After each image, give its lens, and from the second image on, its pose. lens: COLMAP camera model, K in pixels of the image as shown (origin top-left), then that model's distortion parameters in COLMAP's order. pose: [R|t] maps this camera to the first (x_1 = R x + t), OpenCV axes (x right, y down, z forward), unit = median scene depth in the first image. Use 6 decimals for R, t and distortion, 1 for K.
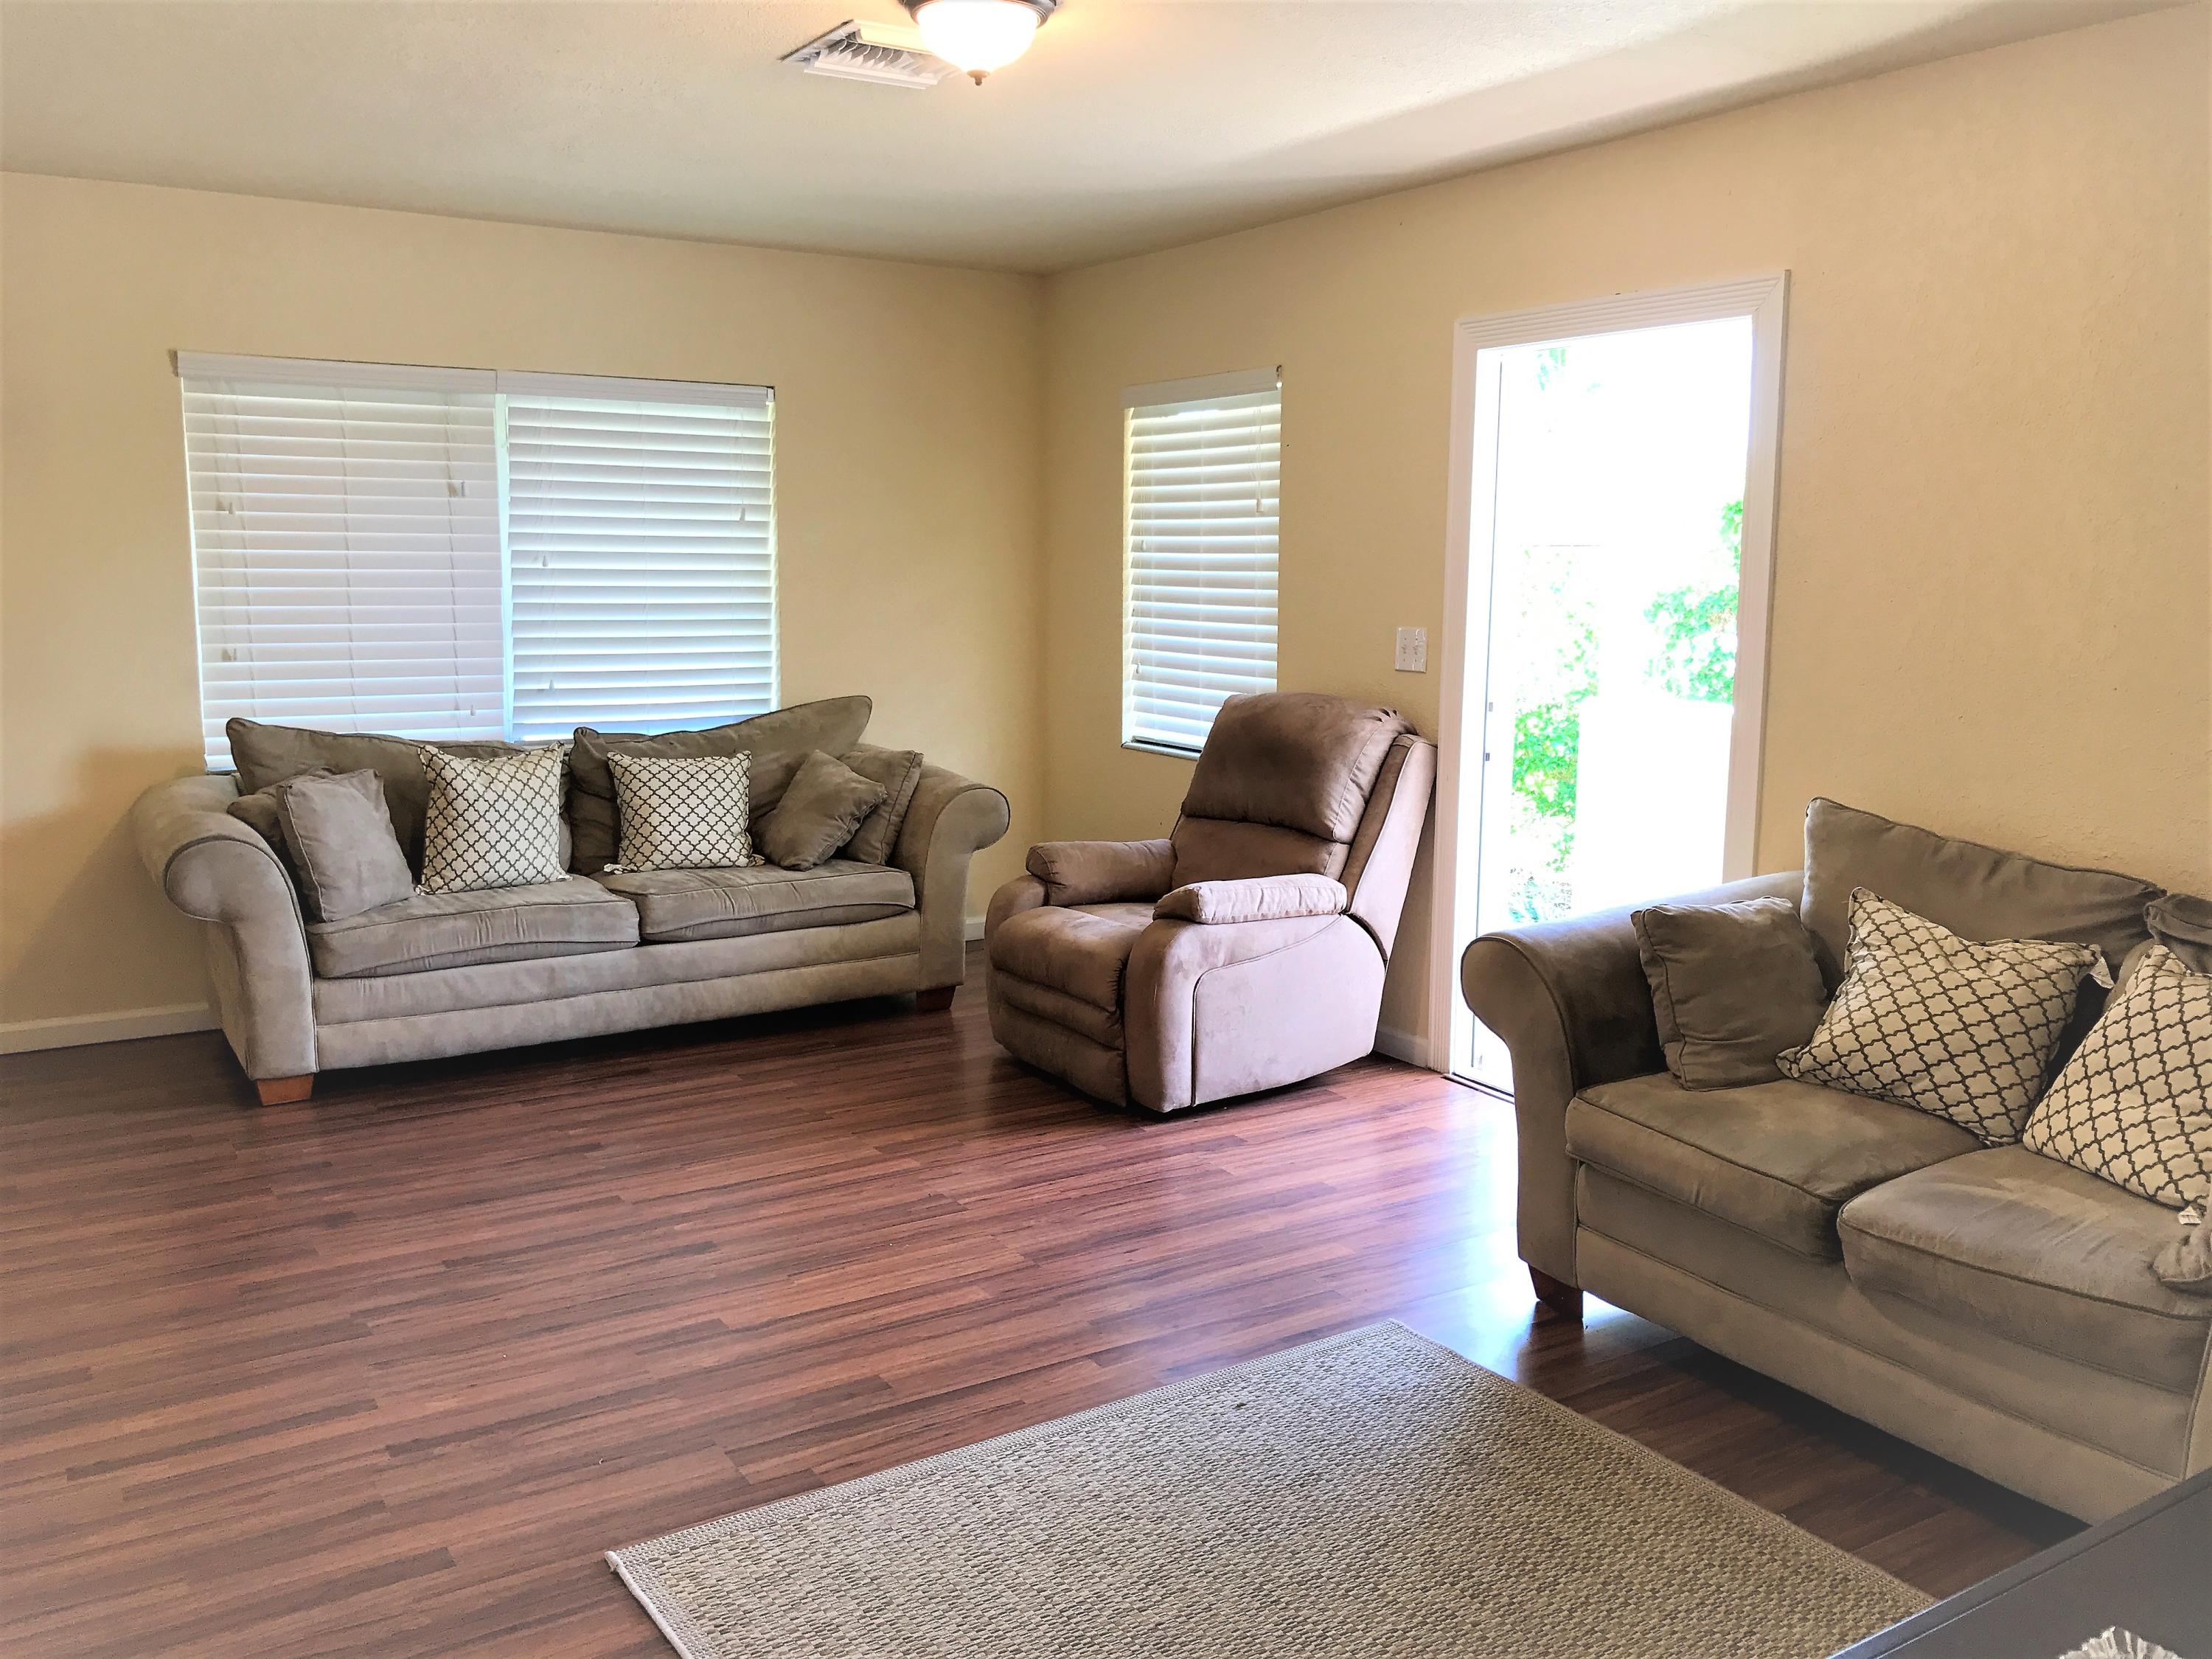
lens RADIAL K [[1854.4, 0, 1095.8], [0, 1854.4, 821.9], [0, 0, 1]] dist [0.053546, -0.050654]
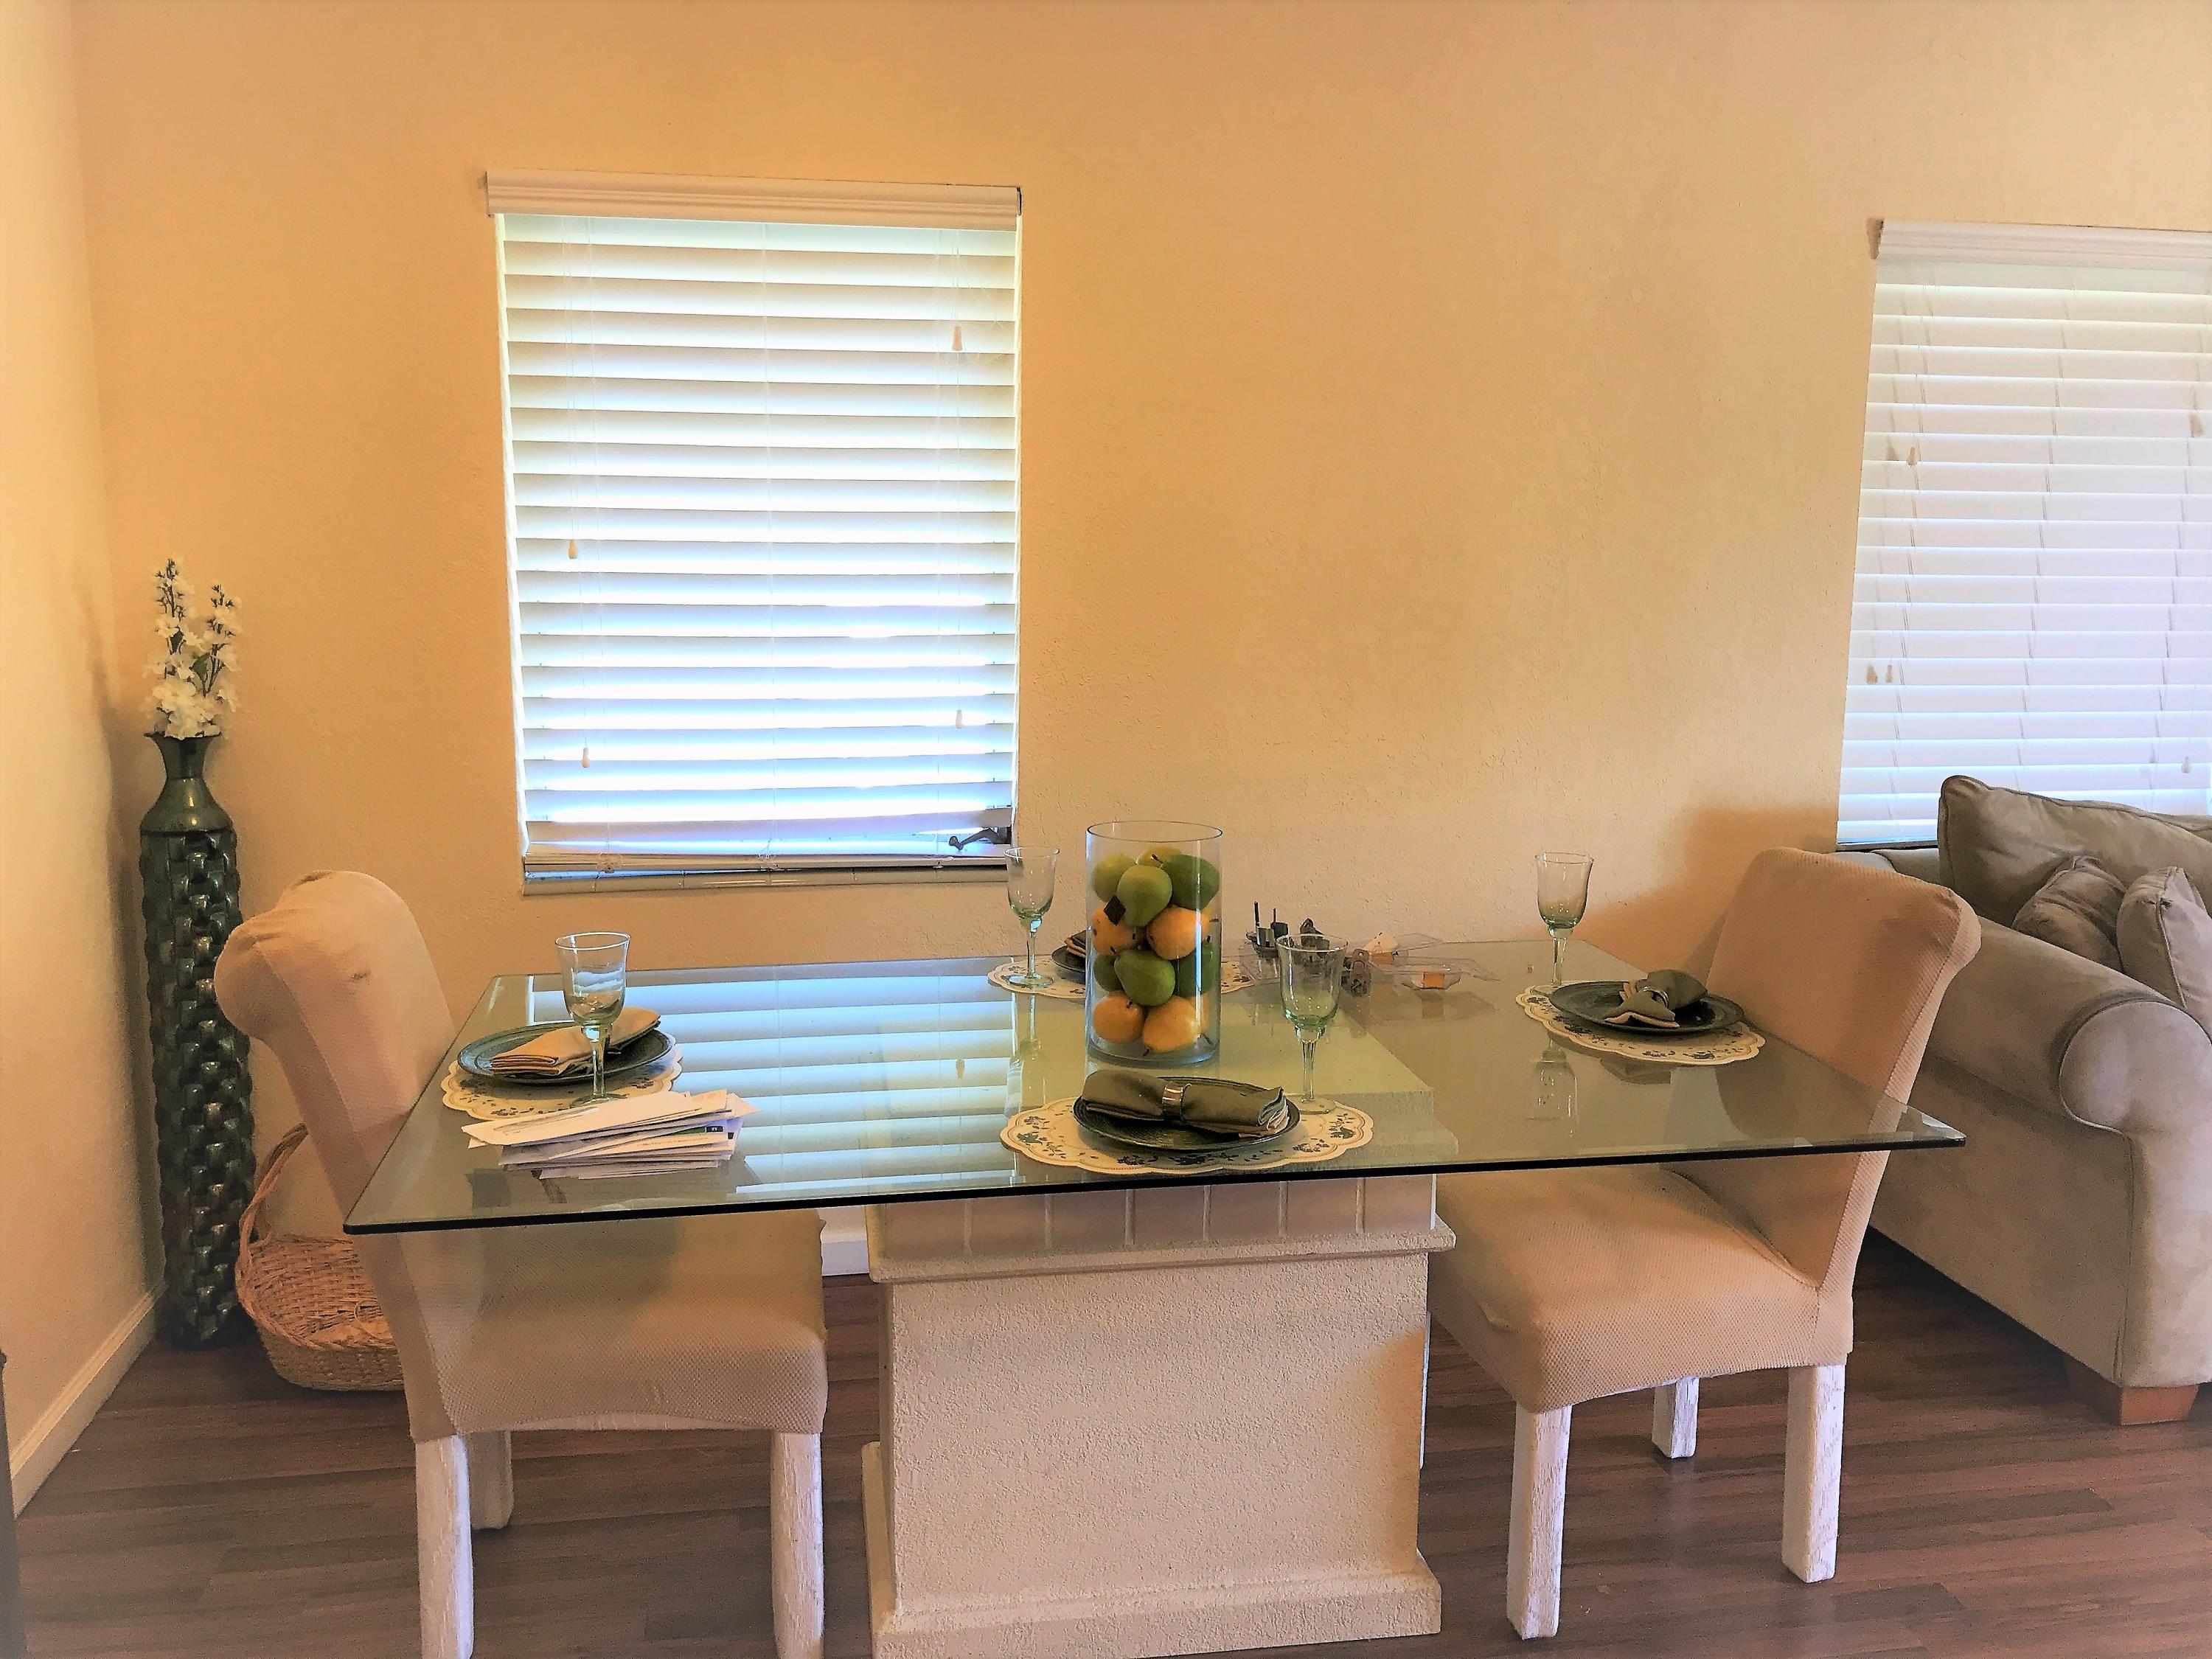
lens RADIAL K [[1854.4, 0, 1104.6], [0, 1854.4, 803.1], [0, 0, 1]] dist [0.053546, -0.050654]
pose [[0.928646, 0.056920, -0.366575, -0.490630], [-0.056165, 0.998340, 0.012733, -0.037094], [0.366691, 0.008765, 0.930301, 0.280549]]
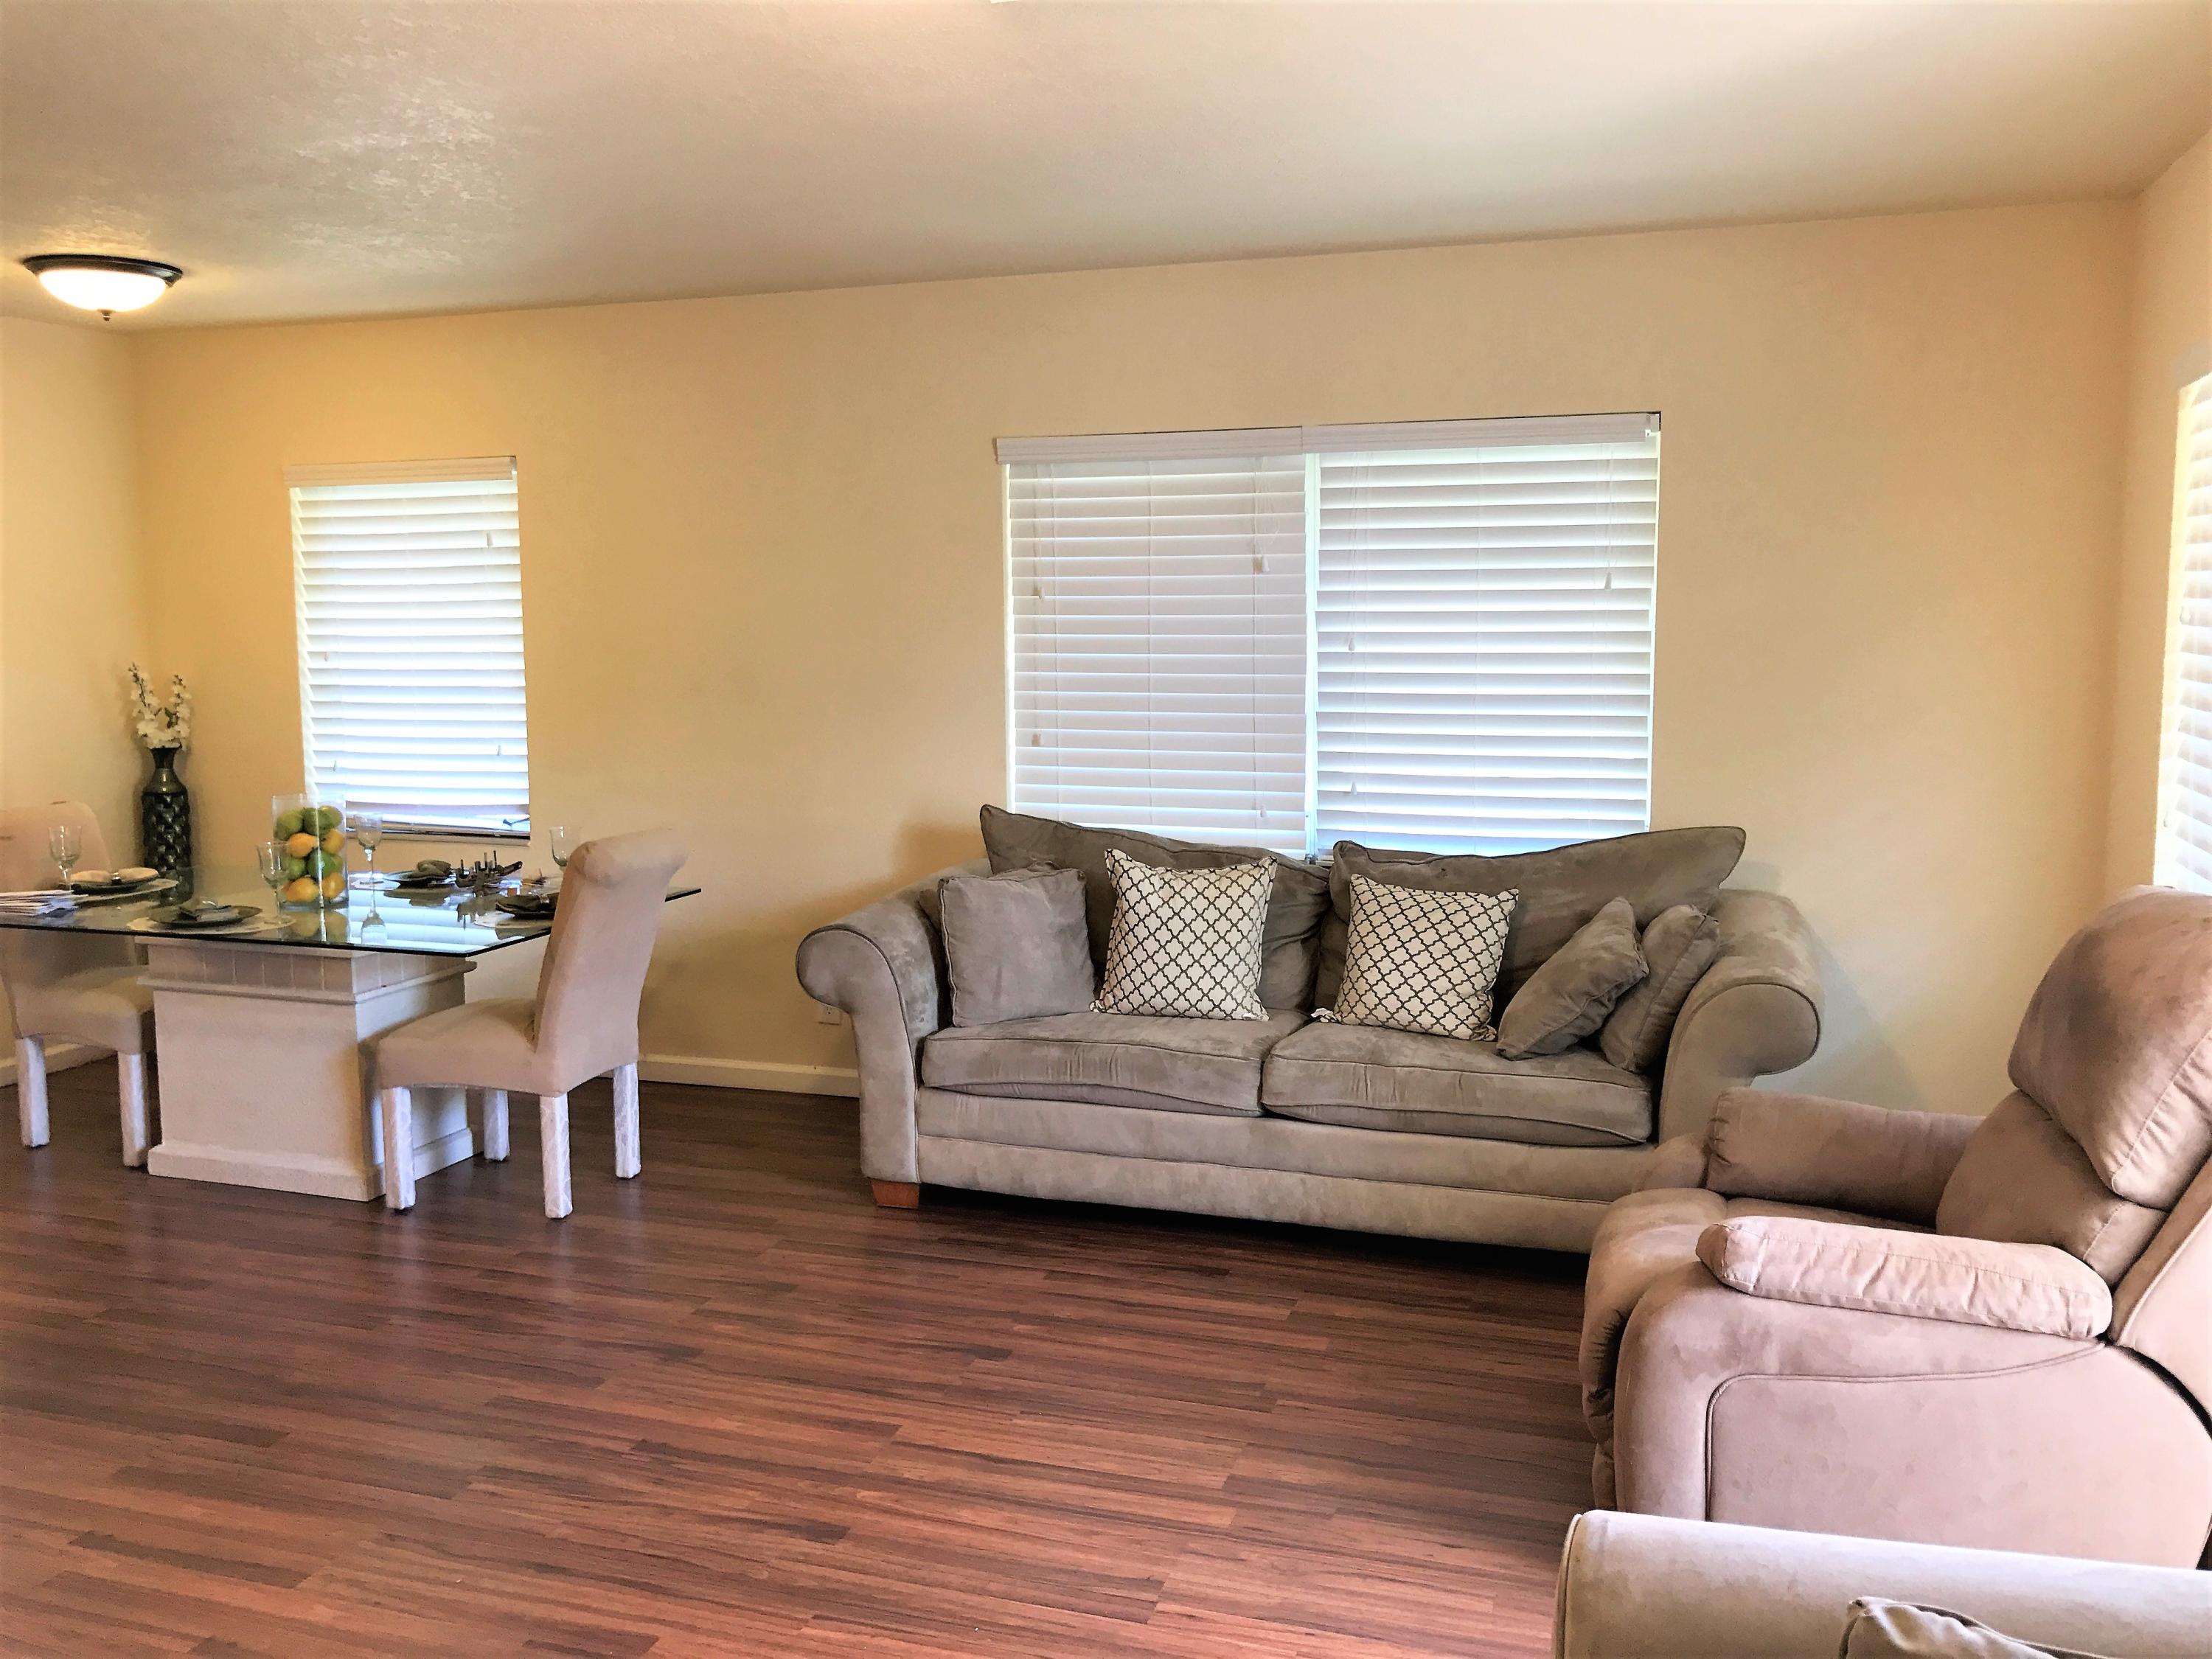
lens RADIAL K [[1854.4, 0, 1074.1], [0, 1854.4, 793.4], [0, 0, 1]] dist [0.053546, -0.050654]
pose [[0.624516, 0.068071, -0.778040, 0.328253], [-0.101548, 0.994815, 0.005526, -0.070881], [0.774382, 0.075557, 0.628190, 0.416613]]
